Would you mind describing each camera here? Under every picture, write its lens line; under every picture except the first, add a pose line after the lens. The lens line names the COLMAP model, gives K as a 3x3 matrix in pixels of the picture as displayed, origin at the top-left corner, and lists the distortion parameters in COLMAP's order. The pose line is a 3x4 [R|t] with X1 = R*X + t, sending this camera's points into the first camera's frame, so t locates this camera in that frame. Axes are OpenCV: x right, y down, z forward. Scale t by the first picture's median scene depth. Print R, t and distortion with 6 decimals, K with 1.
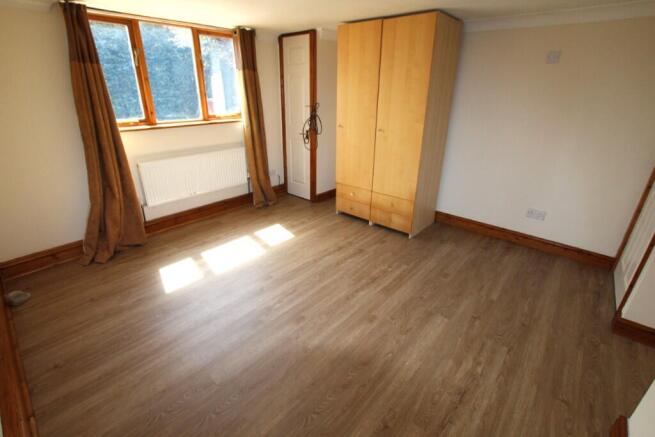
lens RADIAL K [[302.8, 0, 327.5], [0, 302.8, 218.5], [0, 0, 1]] dist [-0.029083, 0.000204]
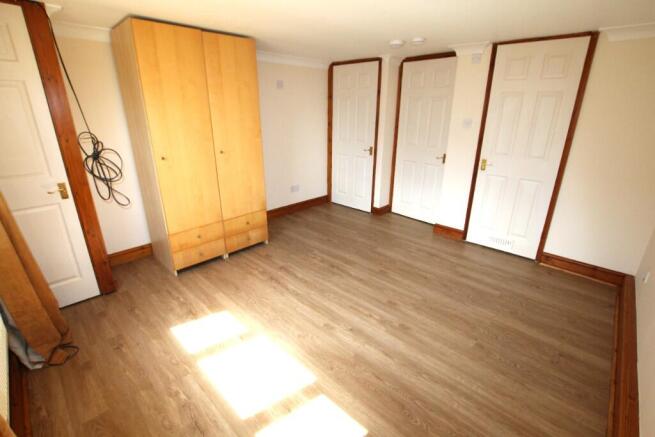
lens RADIAL K [[302.8, 0, 327.5], [0, 302.8, 218.5], [0, 0, 1]] dist [-0.029083, 0.000204]
pose [[0.043740, -0.348287, 0.936367, -0.754307], [0.381611, 0.872018, 0.306526, -0.282758], [-0.923288, 0.343920, 0.171052, 0.640201]]
